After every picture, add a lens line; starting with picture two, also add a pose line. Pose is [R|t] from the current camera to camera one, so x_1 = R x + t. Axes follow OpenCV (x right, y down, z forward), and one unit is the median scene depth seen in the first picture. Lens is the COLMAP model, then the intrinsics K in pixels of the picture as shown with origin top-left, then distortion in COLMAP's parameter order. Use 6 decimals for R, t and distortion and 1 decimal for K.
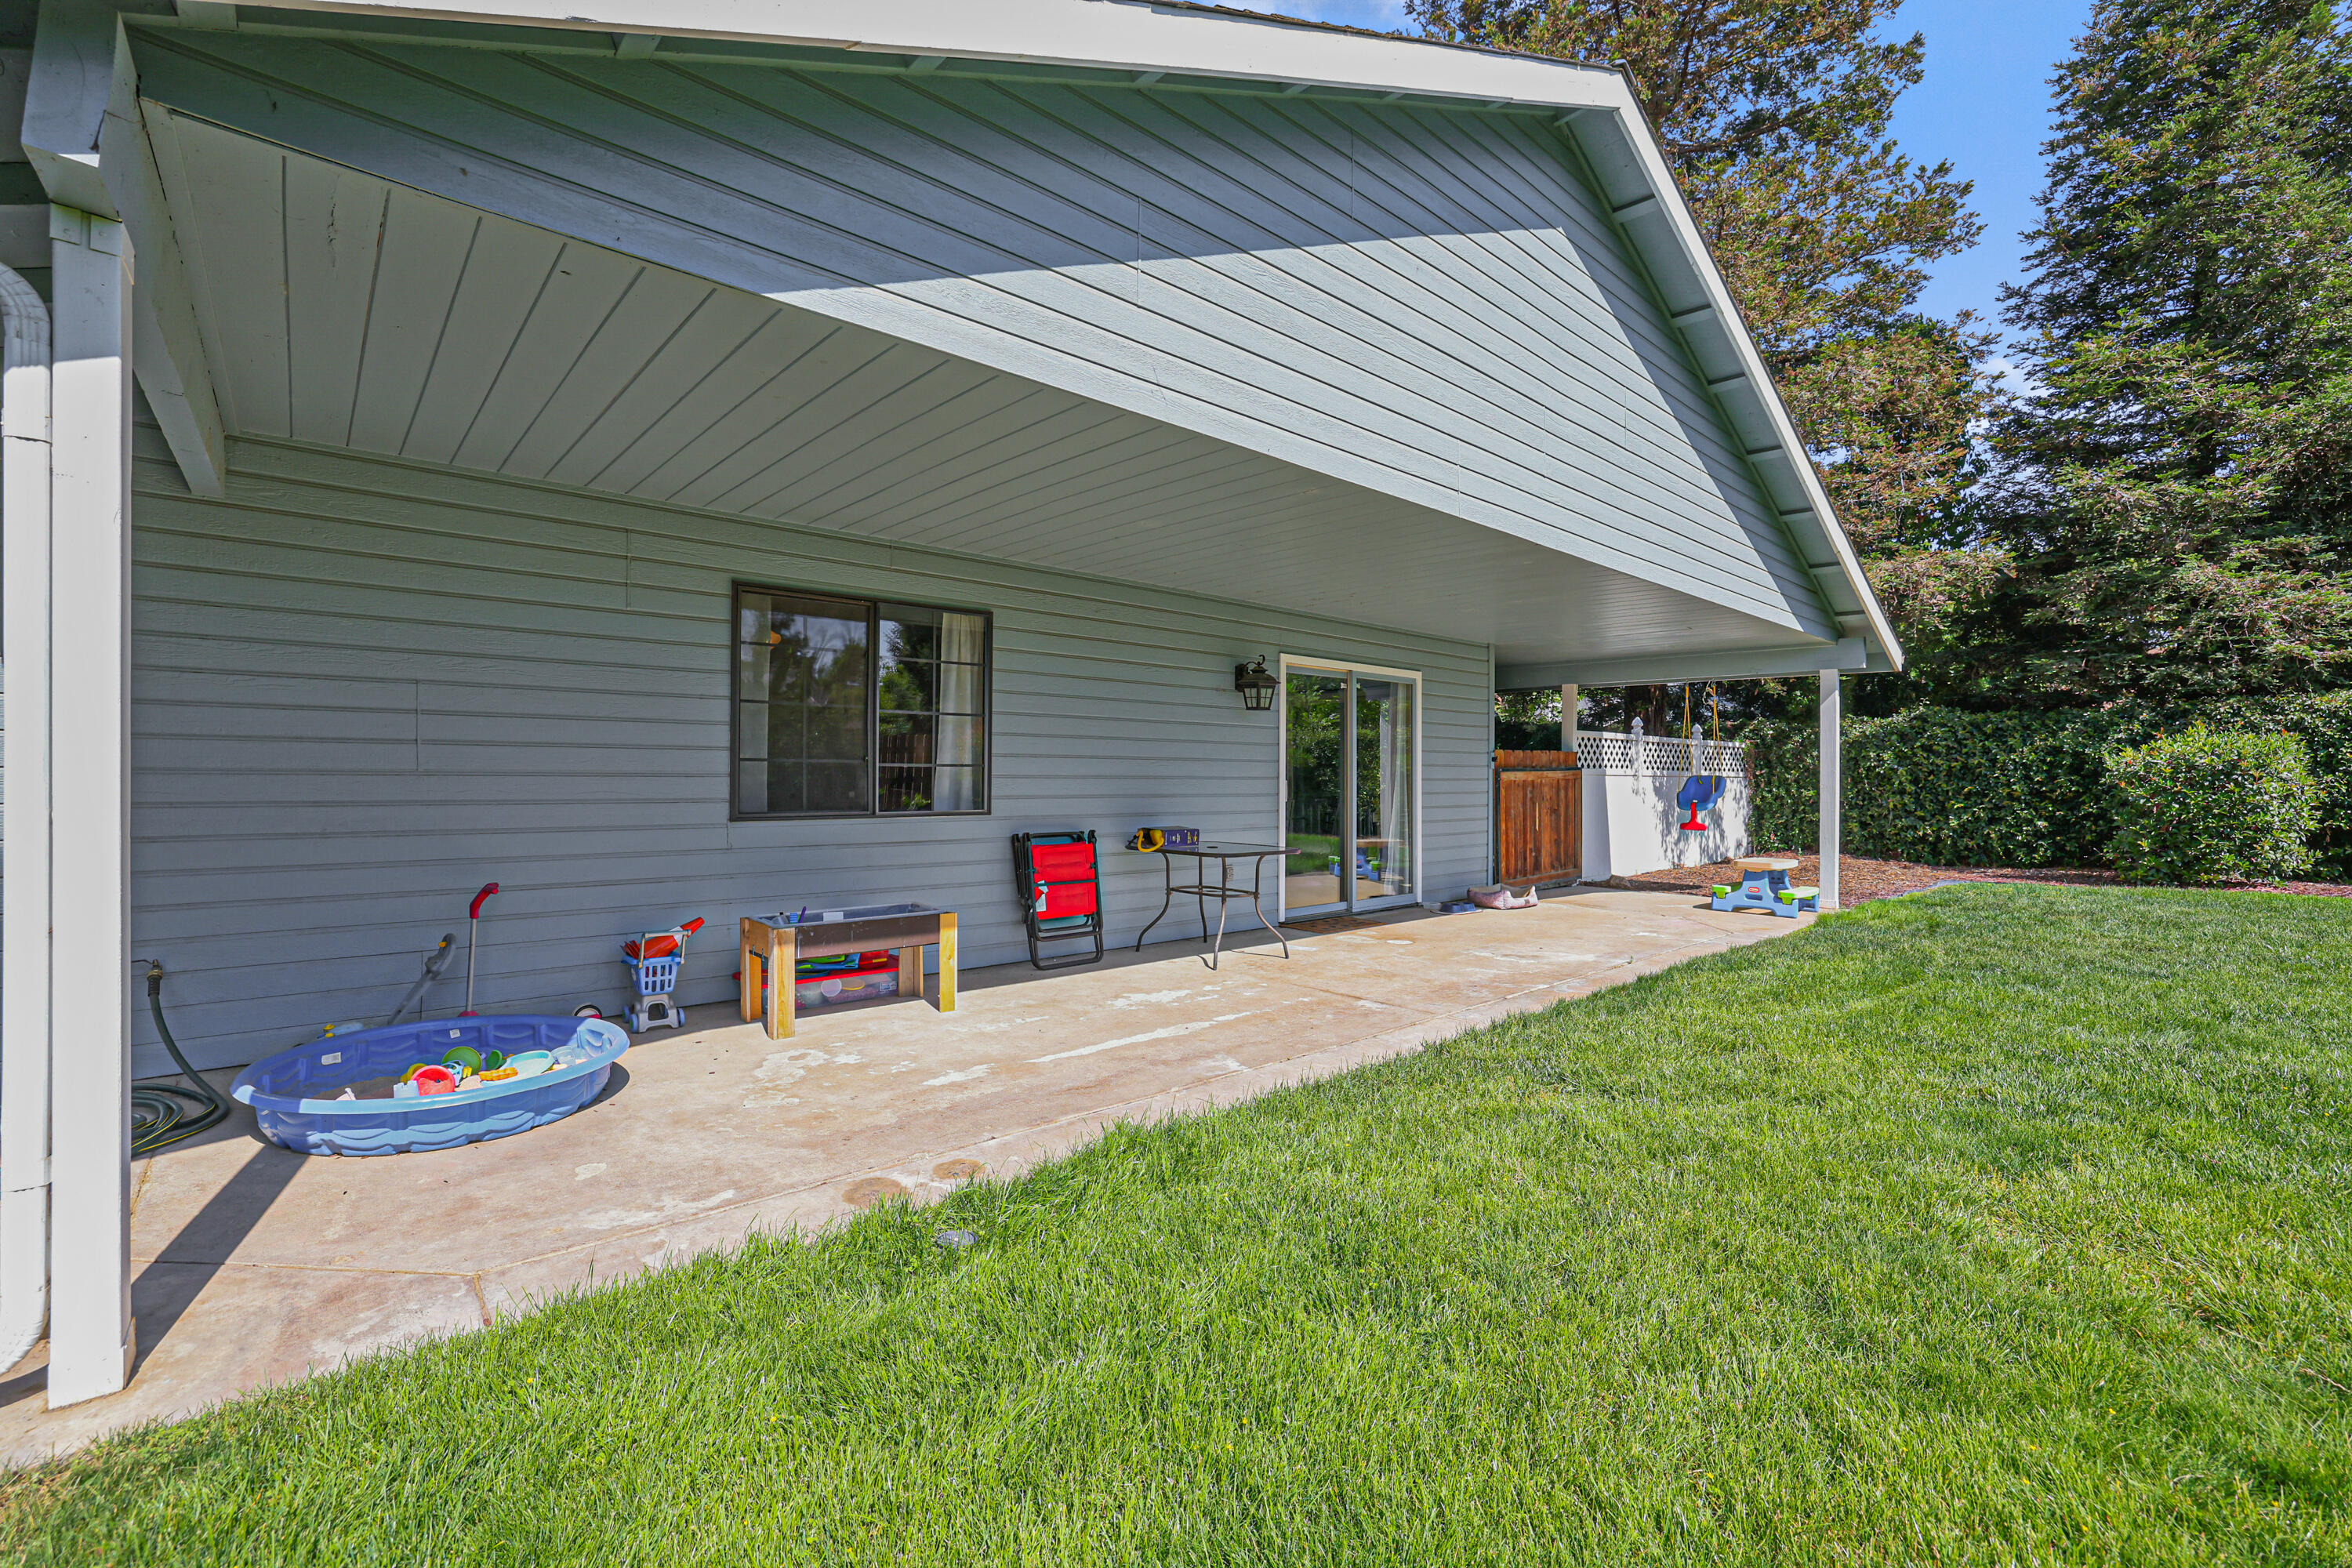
lens RADIAL K [[1020.3, 0, 1176.0], [0, 1020.3, 784.0], [0, 0, 1]] dist [-0.003716, 0.000202]
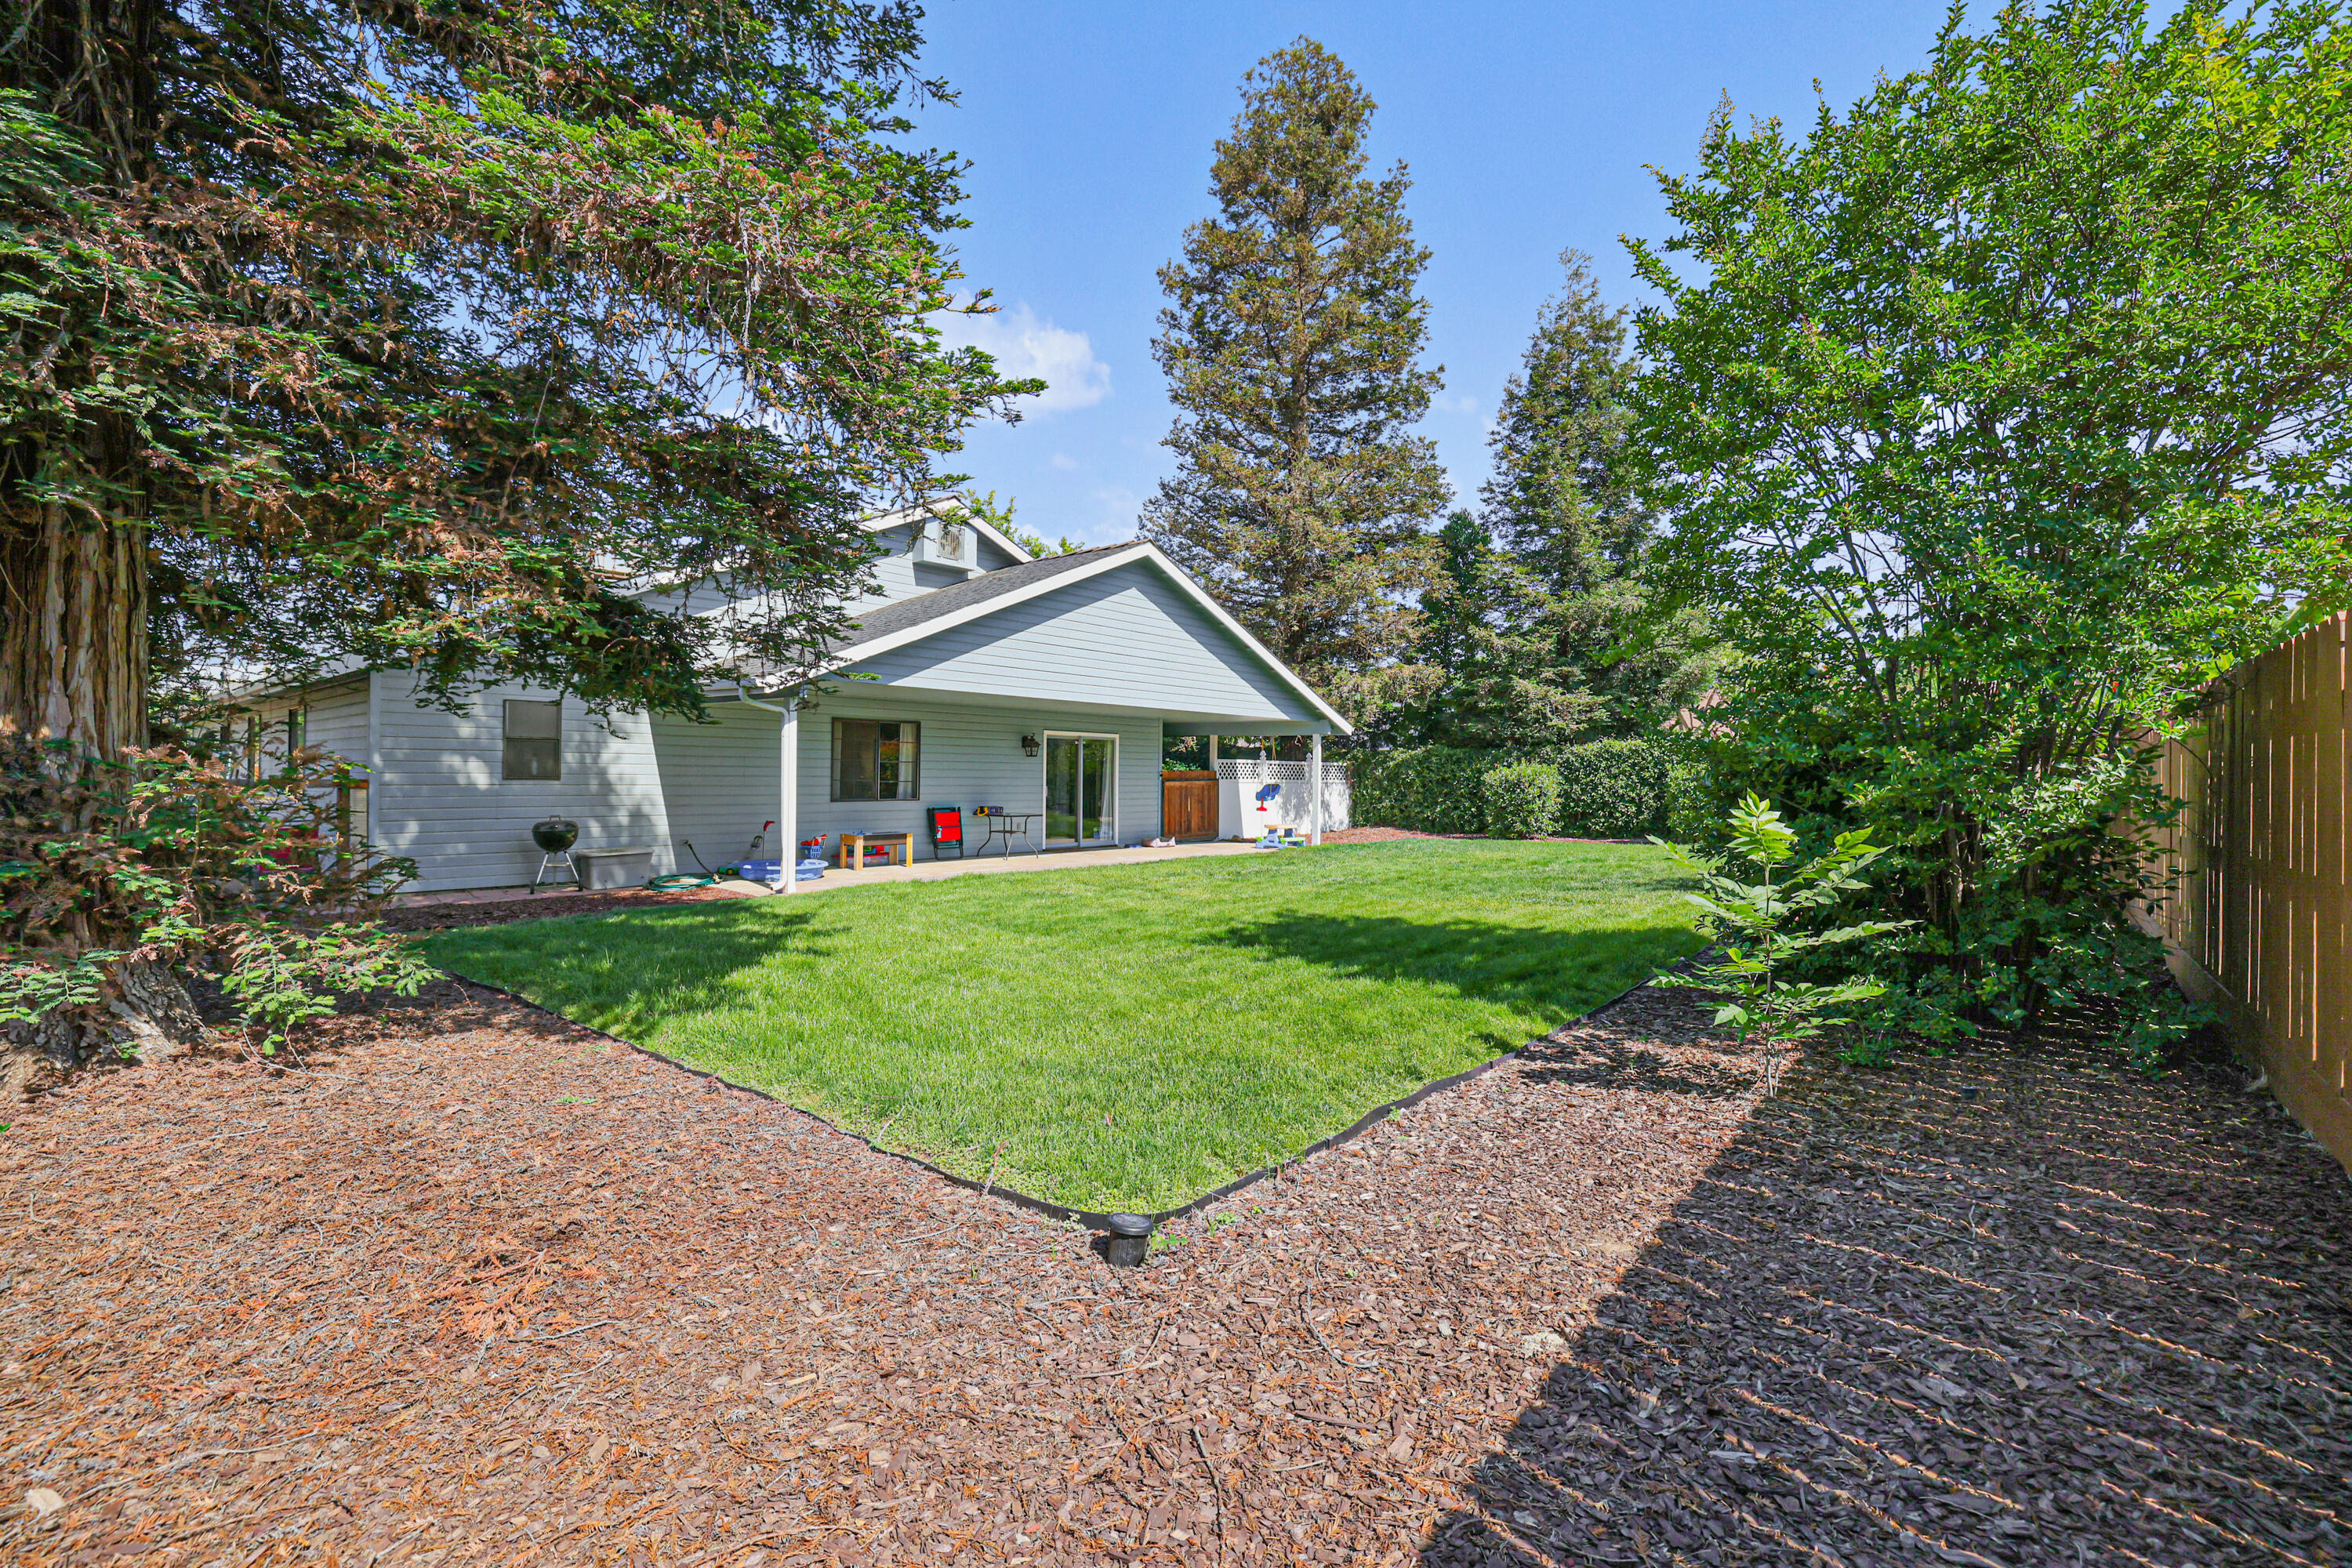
lens RADIAL K [[1020.3, 0, 1176.0], [0, 1020.3, 784.0], [0, 0, 1]] dist [-0.003716, 0.000202]
pose [[0.991306, 0.007688, 0.131354, 0.112316], [-0.008622, 0.999941, 0.006548, -0.030895], [-0.131296, -0.007623, 0.991314, -1.505976]]
